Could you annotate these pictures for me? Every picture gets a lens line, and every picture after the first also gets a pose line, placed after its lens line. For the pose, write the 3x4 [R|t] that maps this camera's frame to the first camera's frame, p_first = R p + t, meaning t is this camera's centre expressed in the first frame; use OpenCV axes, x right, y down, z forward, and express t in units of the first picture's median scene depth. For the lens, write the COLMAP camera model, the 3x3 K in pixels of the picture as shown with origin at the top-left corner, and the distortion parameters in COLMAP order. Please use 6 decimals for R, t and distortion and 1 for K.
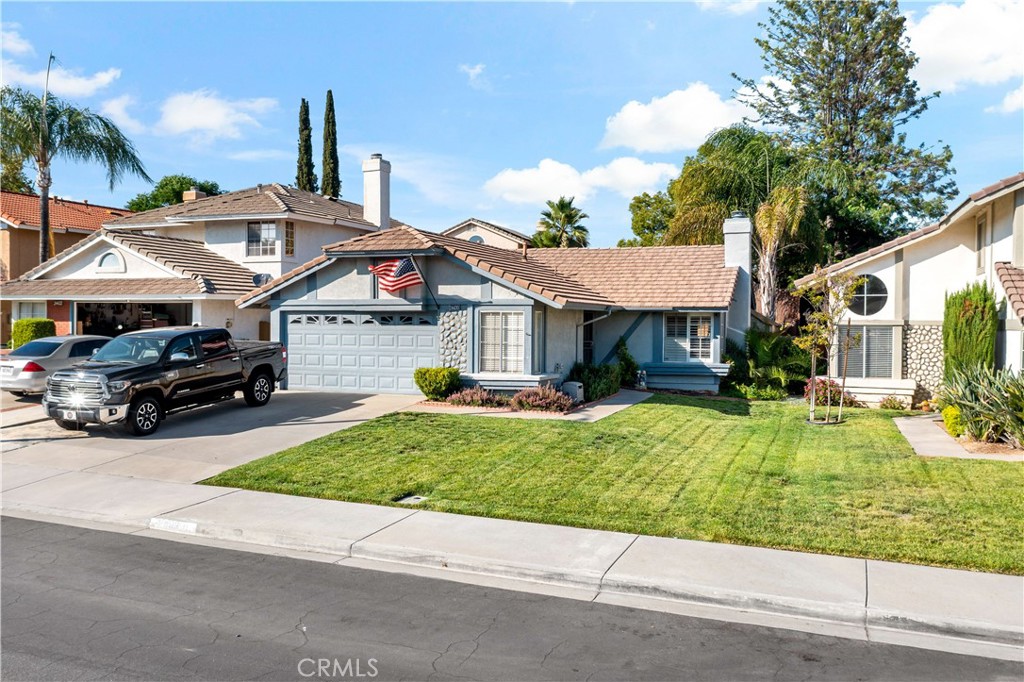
lens RADIAL K [[786.6, 0, 512.0], [0, 786.6, 341.0], [0, 0, 1]] dist [-0.005945, -0.001088]
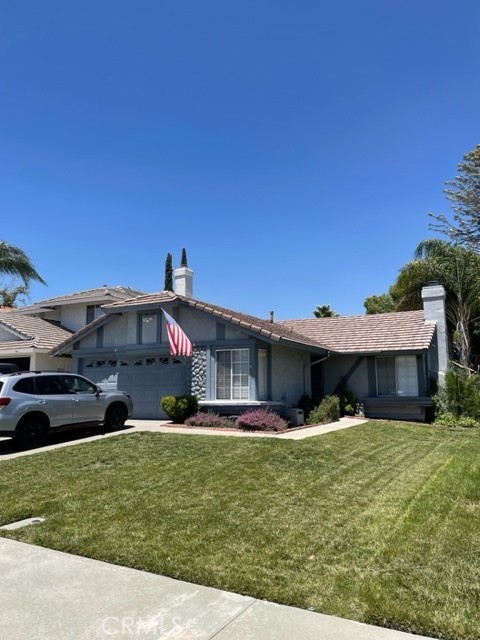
lens RADIAL K [[483.5, 0, 240.0], [0, 483.5, 320.0], [0, 0, 1]] dist [0.013222, 0.002332]
pose [[0.992768, -0.024585, -0.117501, 0.071940], [0.005088, 0.986542, -0.163428, 0.032822], [0.119938, 0.161648, 0.979533, 0.211607]]
